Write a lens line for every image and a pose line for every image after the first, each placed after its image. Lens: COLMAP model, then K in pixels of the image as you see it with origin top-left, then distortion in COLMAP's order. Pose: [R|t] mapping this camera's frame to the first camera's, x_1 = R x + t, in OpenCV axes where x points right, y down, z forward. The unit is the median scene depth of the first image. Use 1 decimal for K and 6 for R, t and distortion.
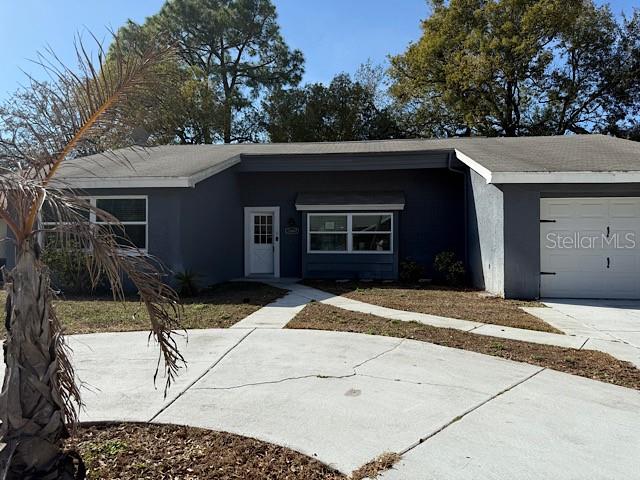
lens RADIAL K [[452.6, 0, 317.4], [0, 452.6, 241.0], [0, 0, 1]] dist [0.034657, -0.031059]
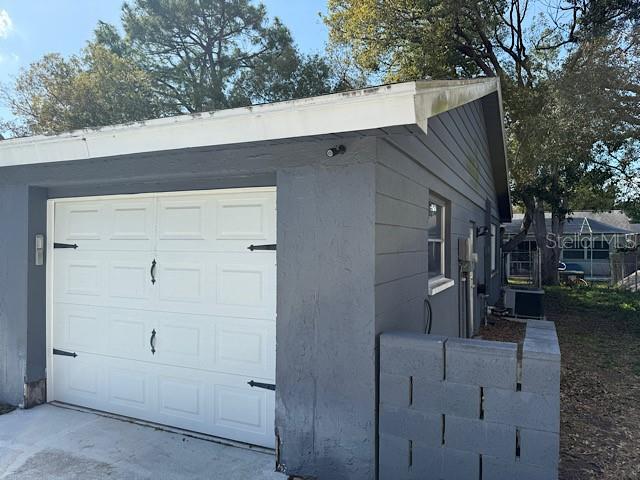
lens RADIAL K [[452.6, 0, 322.0], [0, 452.6, 244.7], [0, 0, 1]] dist [0.034657, -0.031059]
pose [[0.953329, 0.000496, -0.301935, 0.608548], [0.001434, 0.999980, 0.006173, -0.031851], [0.301932, -0.006317, 0.953309, 0.412135]]
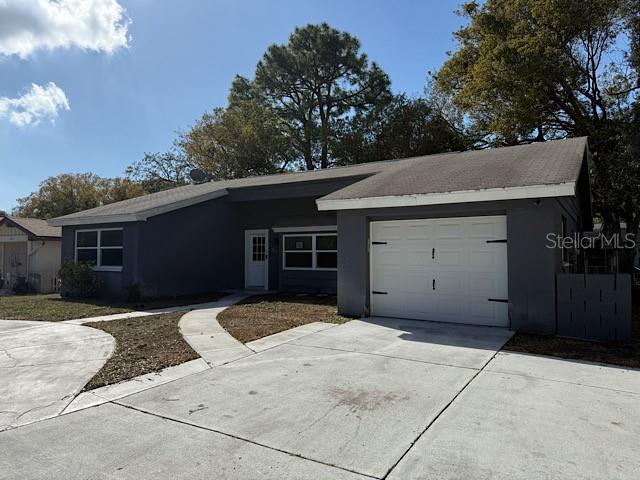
lens RADIAL K [[452.6, 0, 318.4], [0, 452.6, 238.3], [0, 0, 1]] dist [0.034657, -0.031059]
pose [[0.907117, -0.016869, -0.420540, 0.541834], [0.003045, 0.999433, -0.033520, -0.013384], [0.420867, 0.029126, 0.906654, -0.001980]]
